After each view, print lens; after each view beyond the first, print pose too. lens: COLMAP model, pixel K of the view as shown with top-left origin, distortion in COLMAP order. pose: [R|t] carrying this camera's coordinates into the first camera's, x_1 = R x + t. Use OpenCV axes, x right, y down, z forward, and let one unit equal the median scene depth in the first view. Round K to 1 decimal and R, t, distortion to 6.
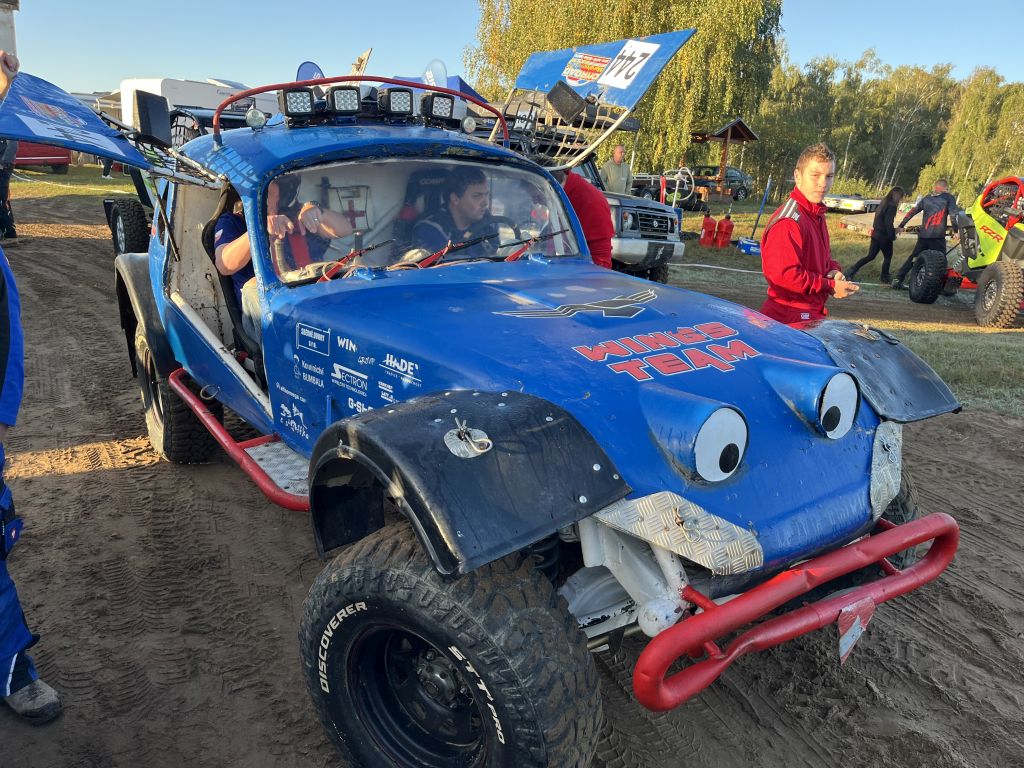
lens RADIAL K [[773.1, 0, 517.1], [0, 773.1, 385.2], [0, 0, 1]] dist [0.057774, -0.085639]
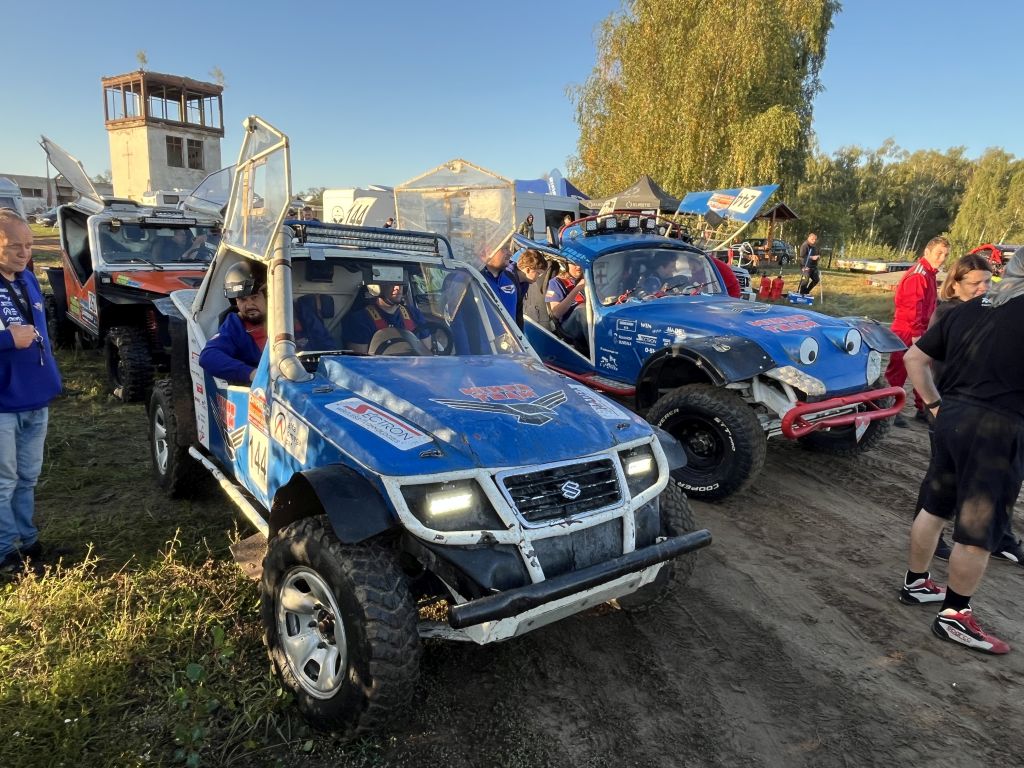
lens RADIAL K [[668.1, 0, 510.1], [0, 668.1, 382.3], [0, 0, 1]] dist [0.001953, -0.008728]
pose [[0.994333, -0.004261, -0.106226, -0.047497], [-0.002832, 0.997780, -0.066536, 0.030227], [0.106274, 0.066460, 0.992113, -0.128639]]
